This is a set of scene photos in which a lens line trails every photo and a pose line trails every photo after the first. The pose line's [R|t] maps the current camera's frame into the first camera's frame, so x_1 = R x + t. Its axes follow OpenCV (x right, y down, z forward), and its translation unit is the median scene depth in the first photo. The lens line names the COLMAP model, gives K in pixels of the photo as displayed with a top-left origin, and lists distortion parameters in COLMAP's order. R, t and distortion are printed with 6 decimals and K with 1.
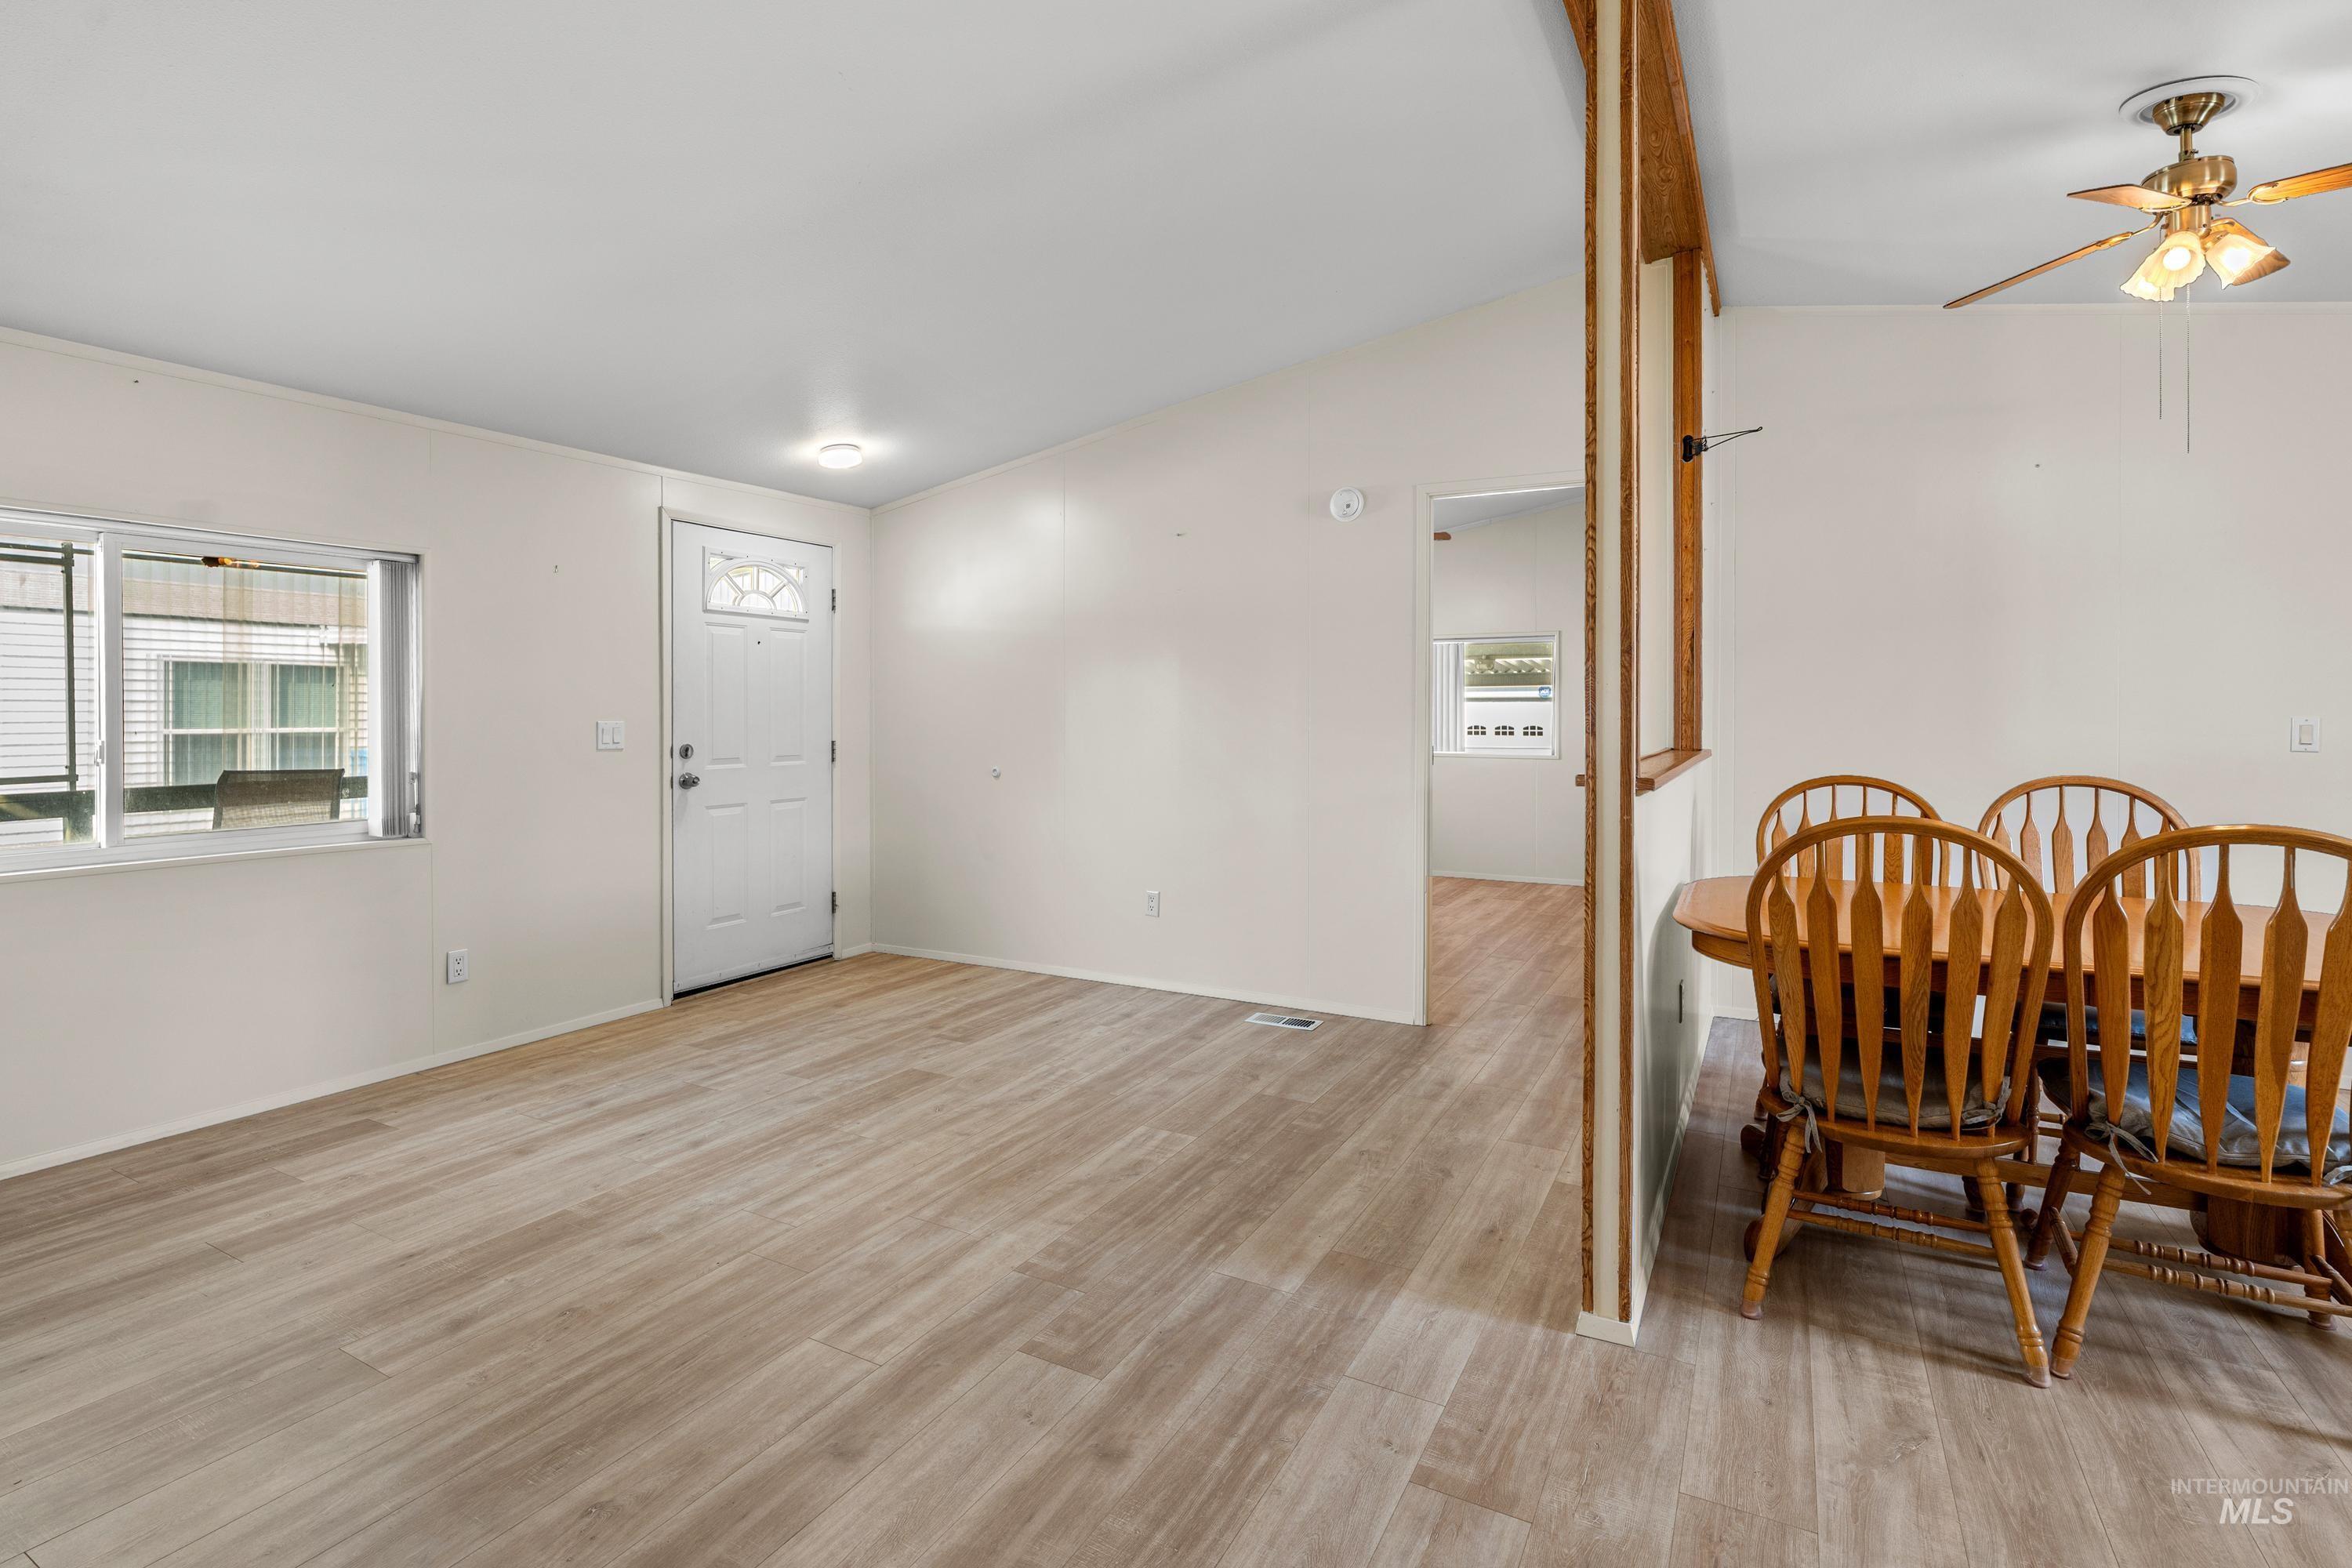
lens RADIAL K [[1087.0, 0, 1160.8], [0, 1087.0, 719.2], [0, 0, 1]] dist [-0.011491, 0.005375]
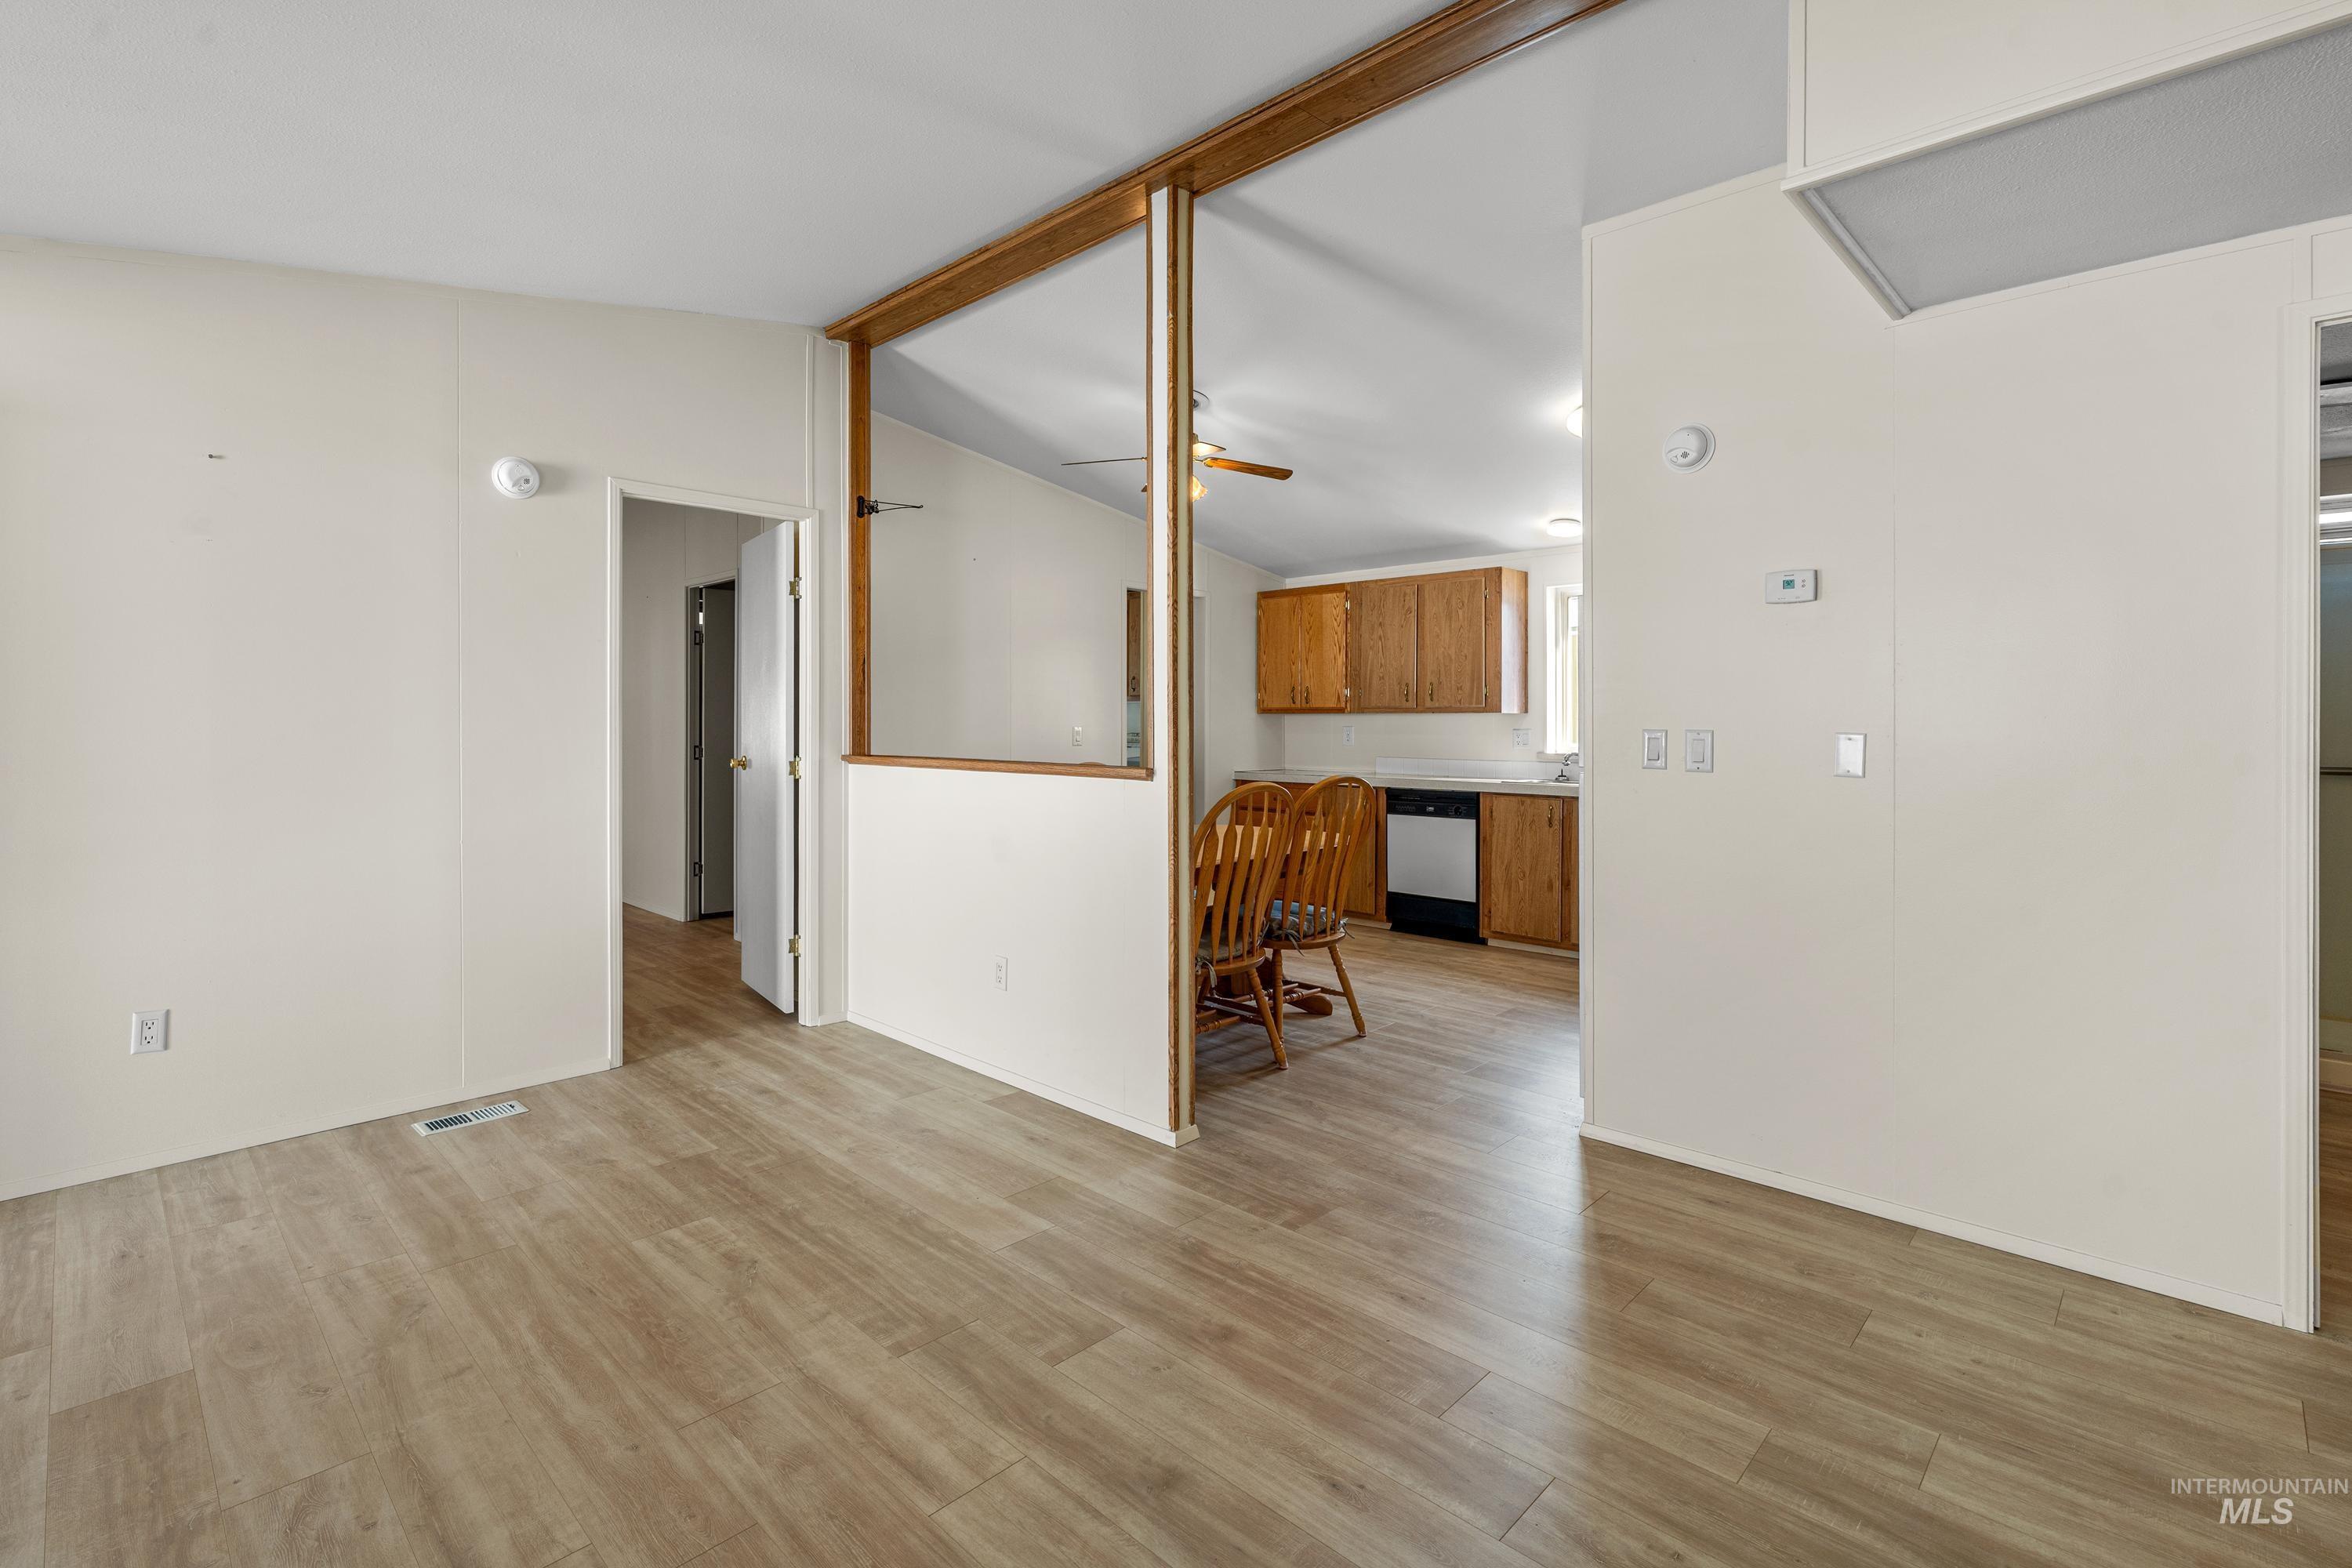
lens RADIAL K [[1087.0, 0, 1172.4], [0, 1087.0, 713.8], [0, 0, 1]] dist [-0.011491, 0.005375]
pose [[0.257783, 0.010940, 0.966141, -0.737254], [0.005372, 0.999904, -0.012755, -0.001689], [-0.966188, 0.008478, 0.257699, 0.436770]]
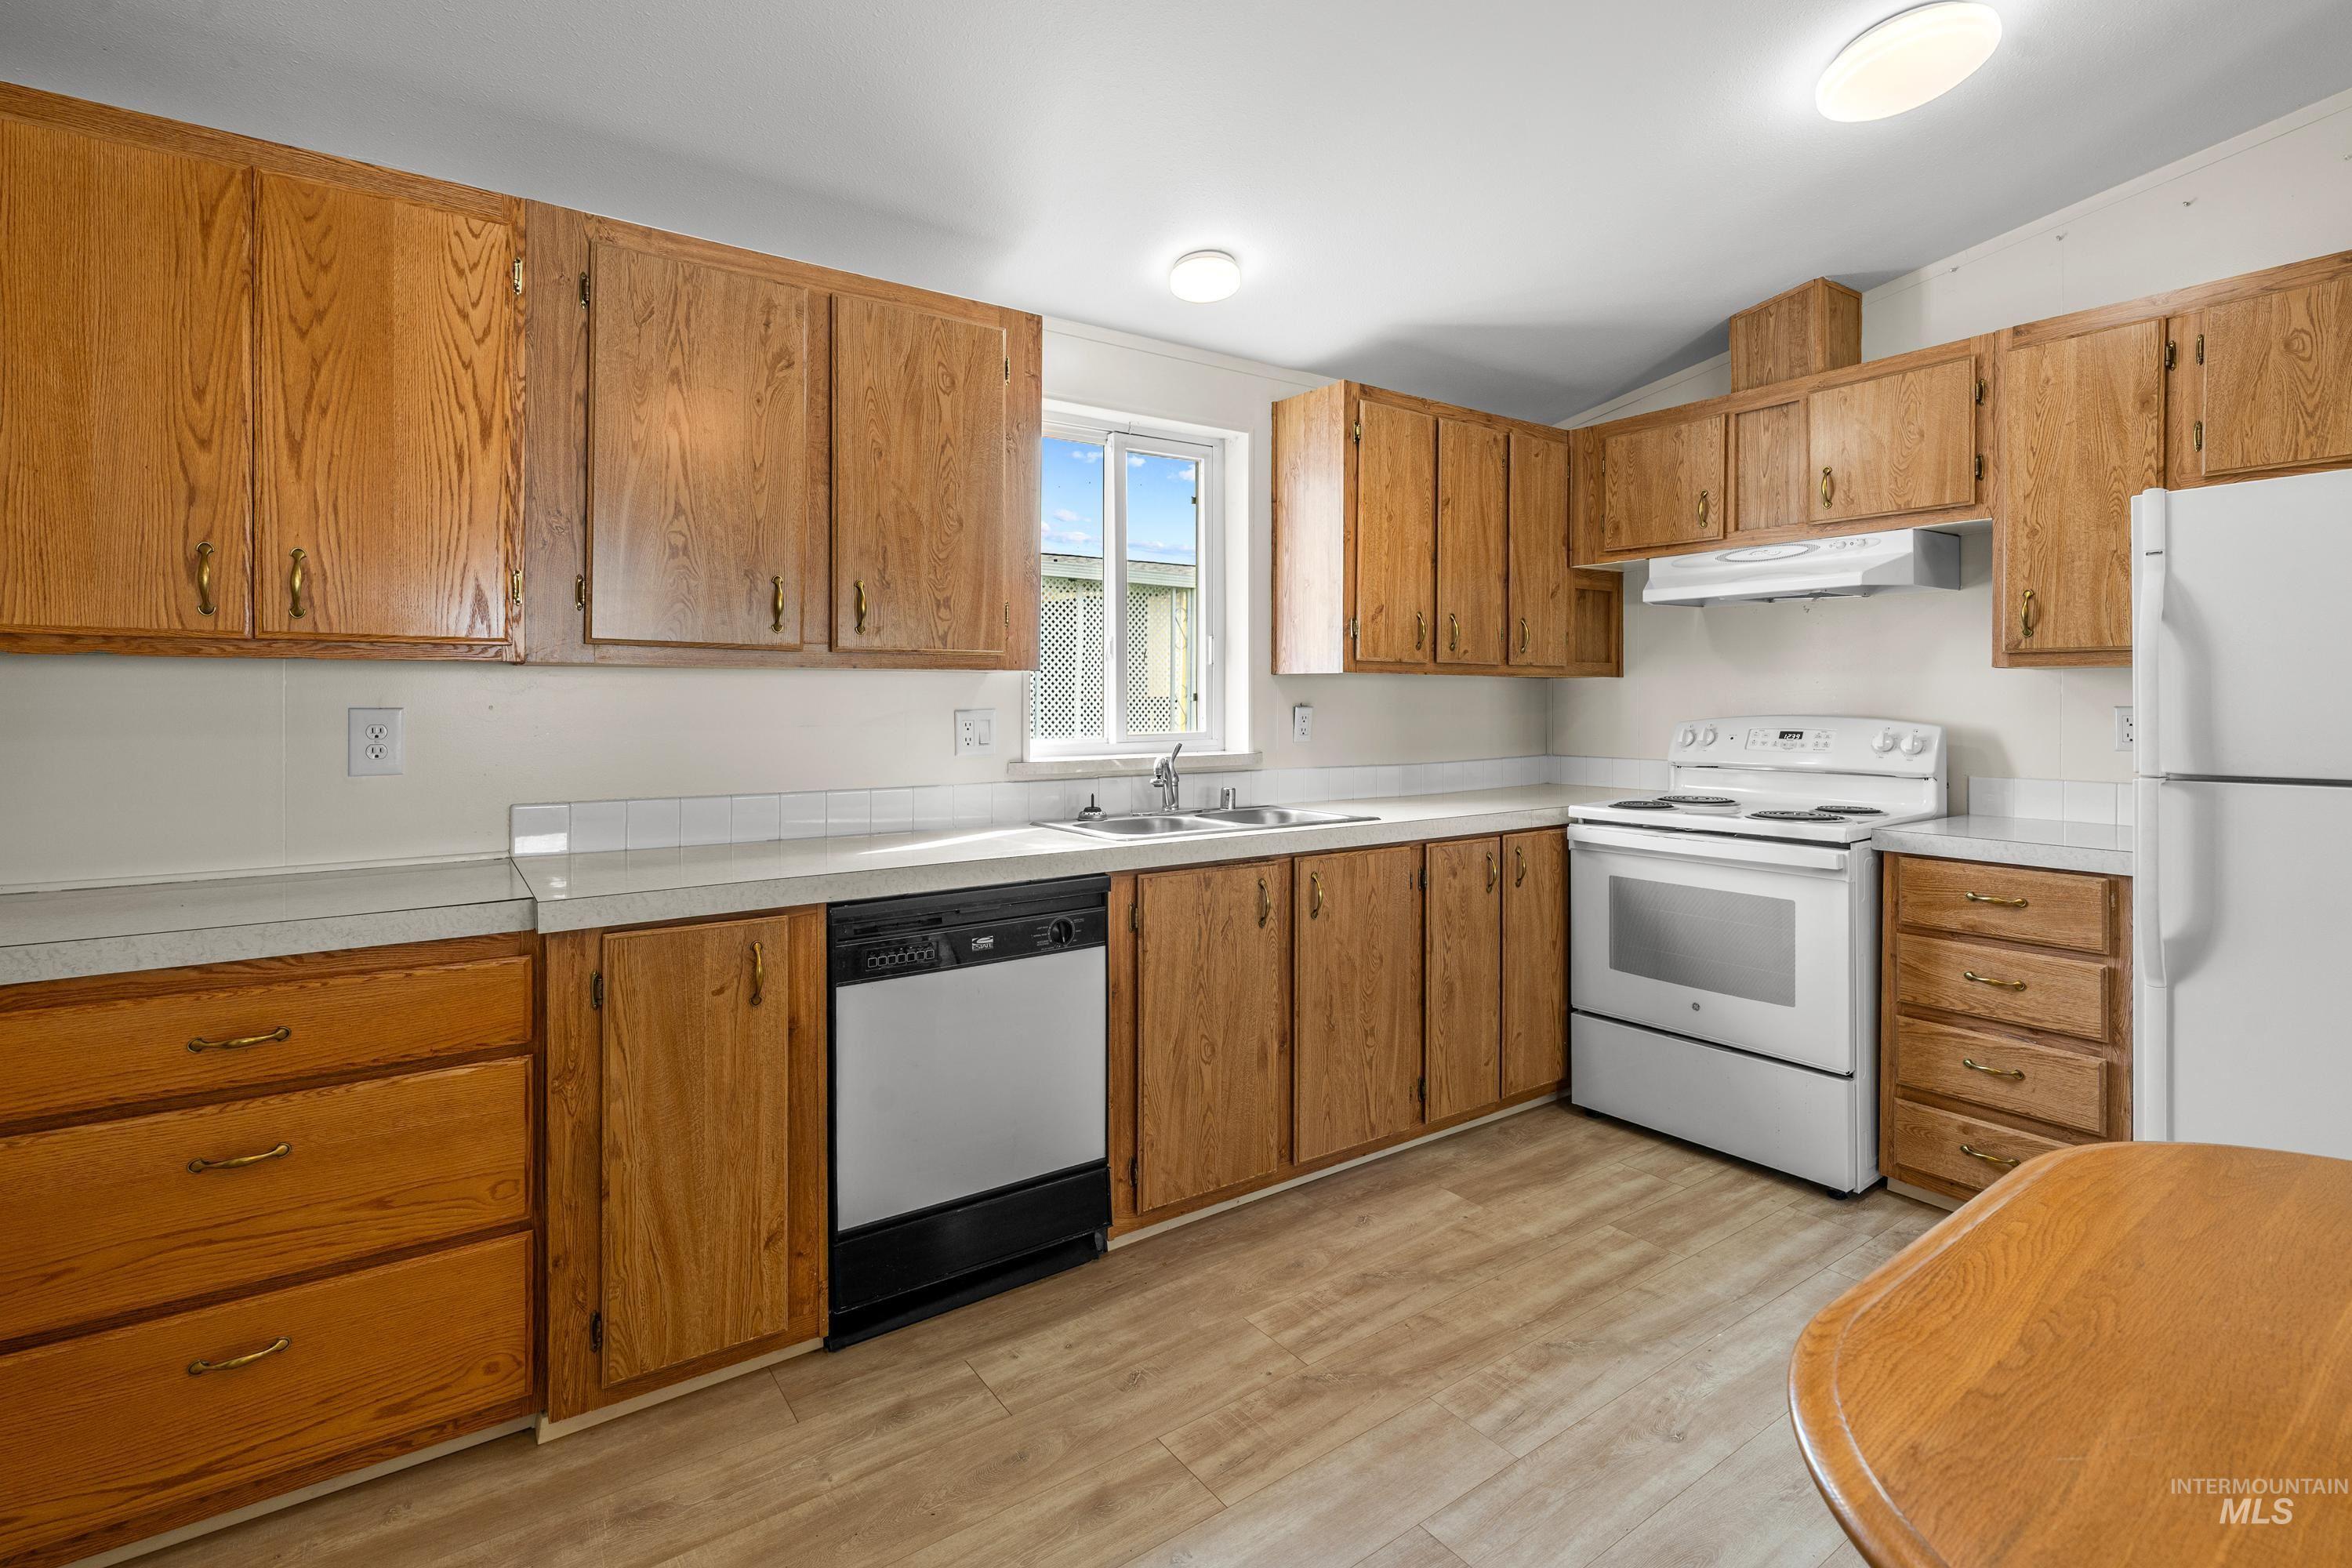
lens RADIAL K [[1087.0, 0, 1164.5], [0, 1087.0, 697.5], [0, 0, 1]] dist [-0.011491, 0.005375]
pose [[-0.899847, 0.005812, 0.436166, 0.937897], [0.008329, 0.999958, 0.003858, -0.008024], [-0.436125, 0.007104, -0.899858, 1.078936]]
